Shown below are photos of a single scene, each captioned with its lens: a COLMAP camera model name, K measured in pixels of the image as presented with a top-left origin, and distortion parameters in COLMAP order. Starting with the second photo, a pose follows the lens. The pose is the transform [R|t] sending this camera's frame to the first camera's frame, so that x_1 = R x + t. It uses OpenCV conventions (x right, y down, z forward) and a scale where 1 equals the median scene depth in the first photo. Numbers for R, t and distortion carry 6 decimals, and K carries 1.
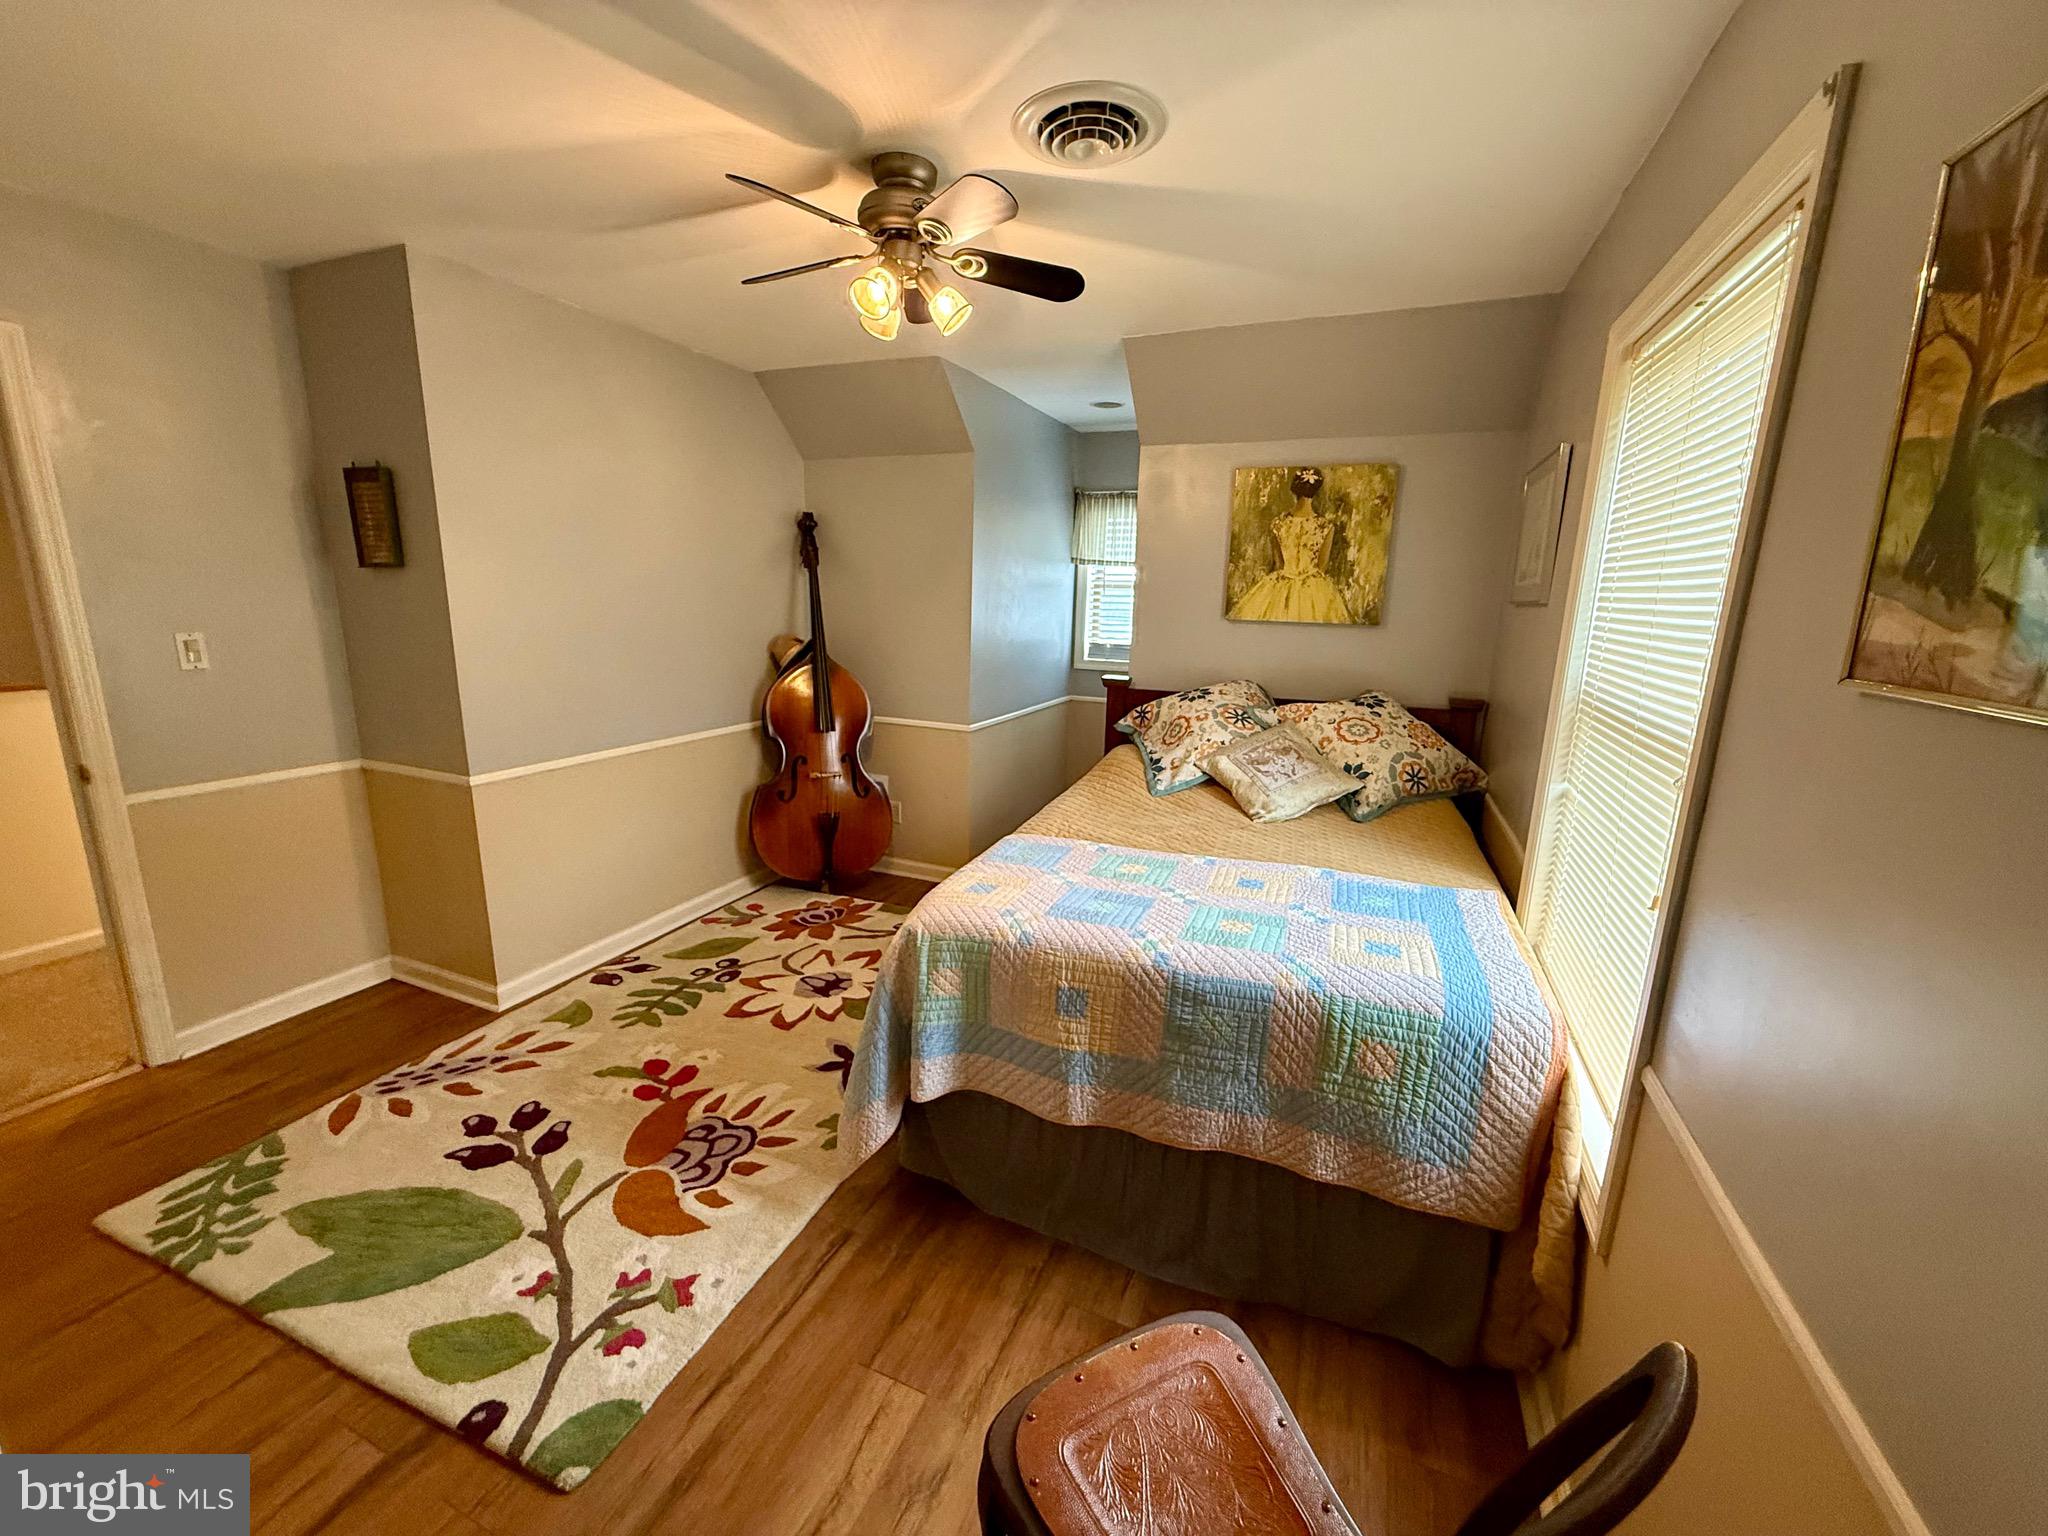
lens RADIAL K [[818.9, 0, 1026.6], [0, 818.9, 766.6], [0, 0, 1]] dist [-0.002912, 0.001373]
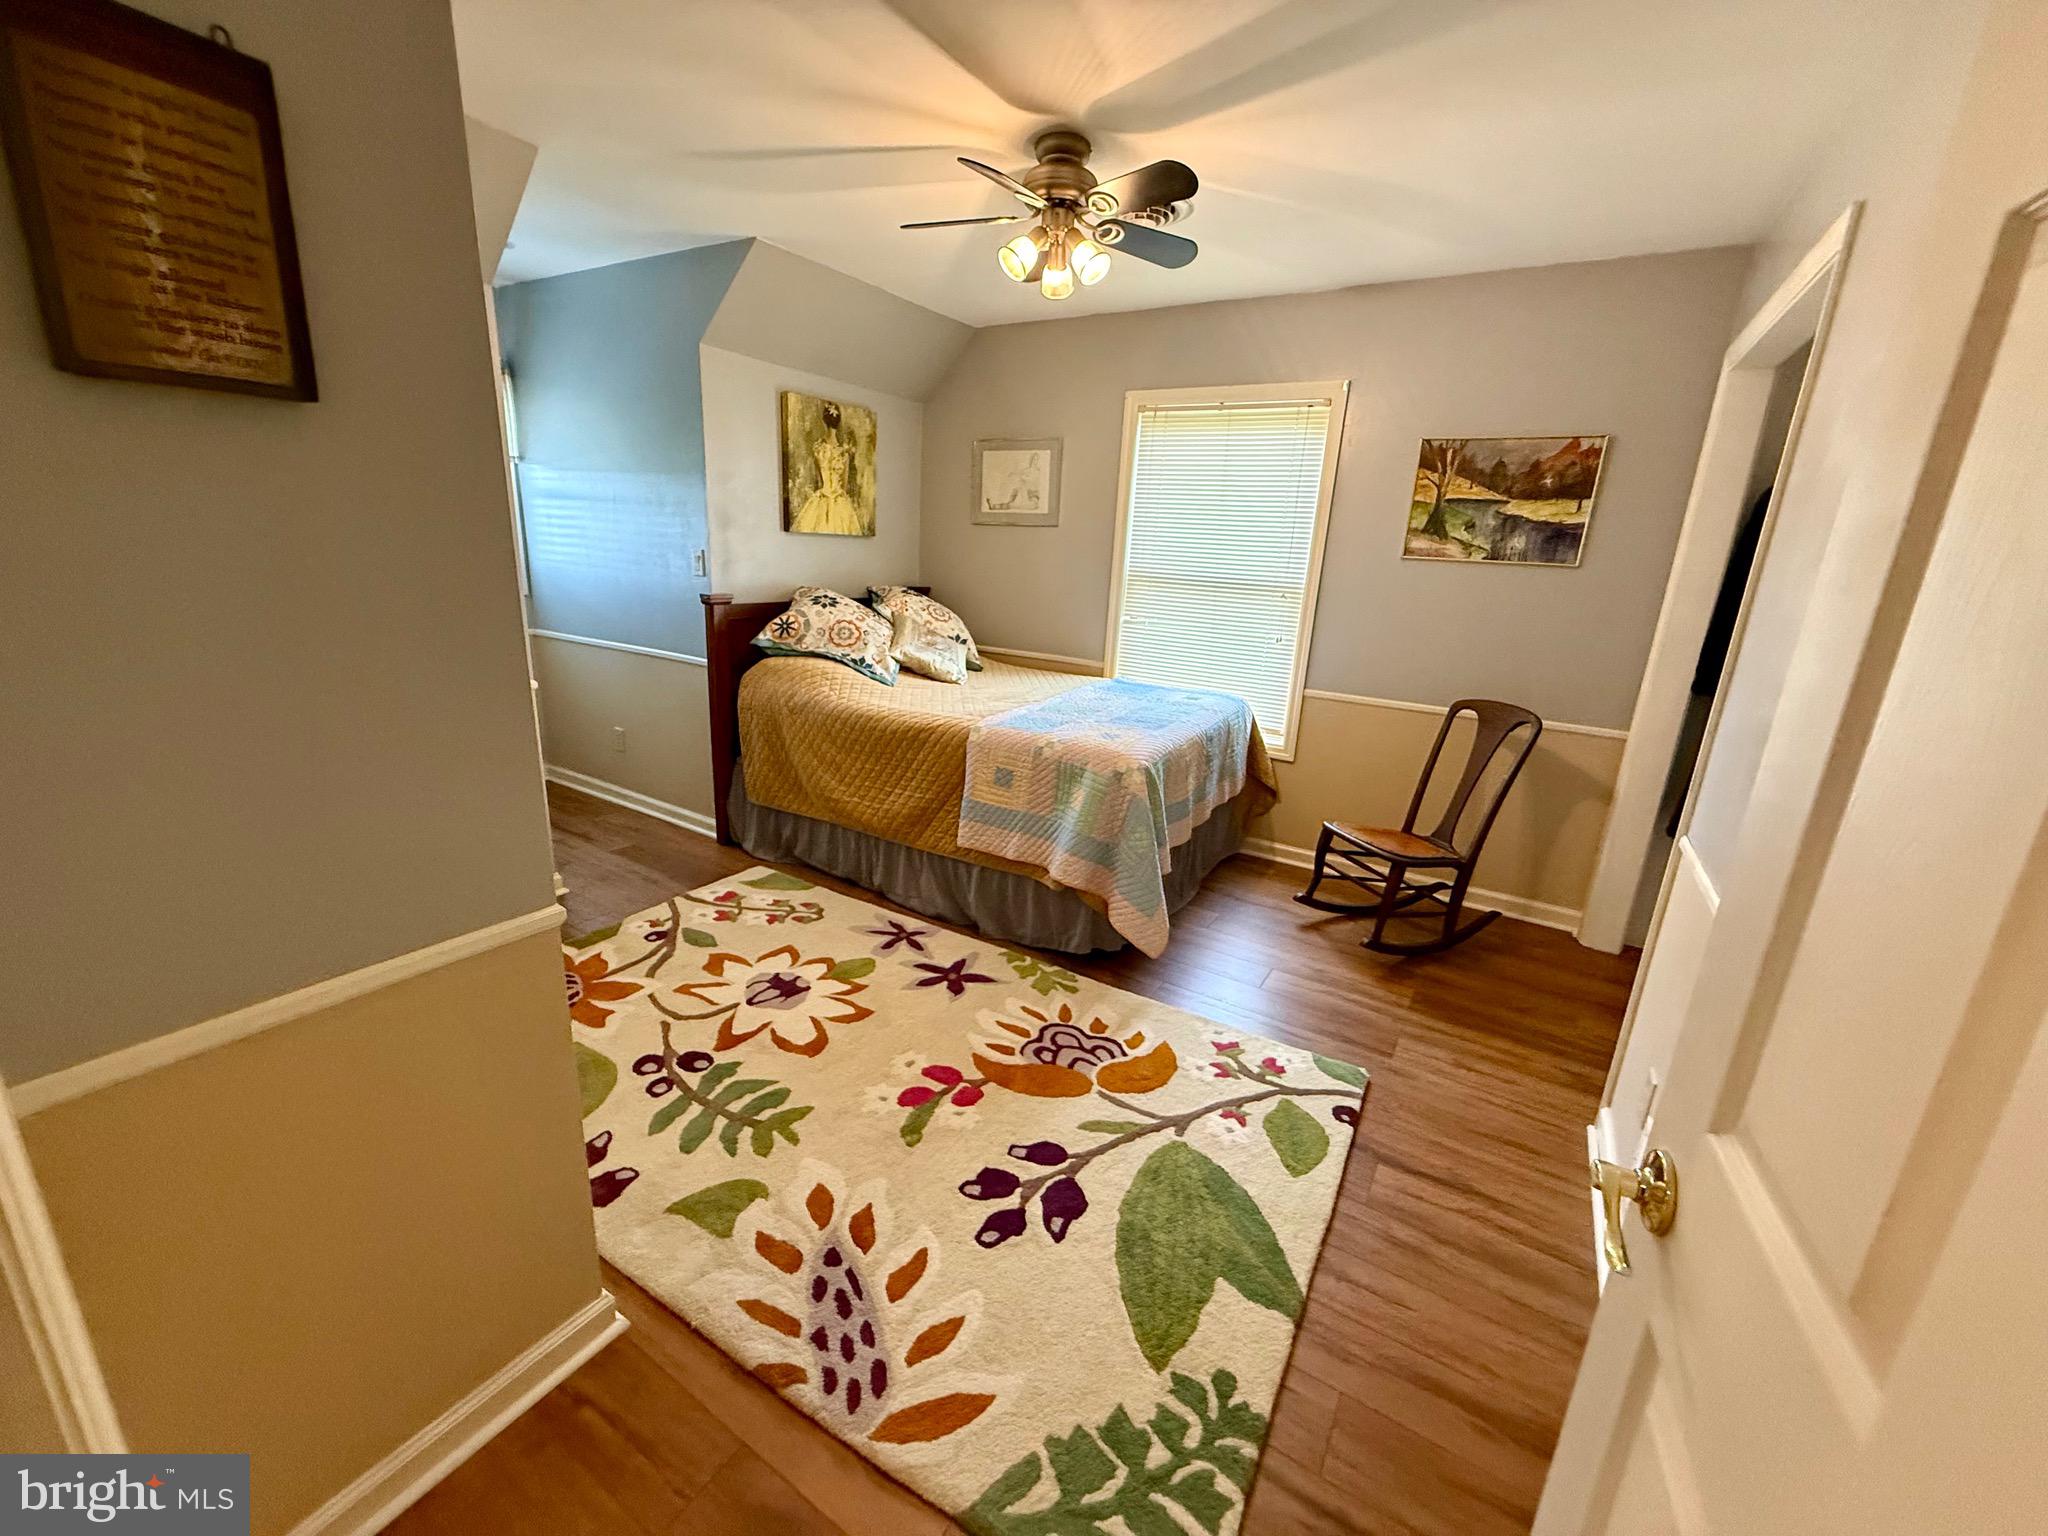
lens RADIAL K [[818.9, 0, 1026.8], [0, 818.9, 763.1], [0, 0, 1]] dist [-0.002912, 0.001373]
pose [[0.152686, -0.272940, 0.949837, -1.146201], [0.161032, 0.955133, 0.248576, -0.143384], [-0.975067, 0.115000, 0.189787, 0.706645]]
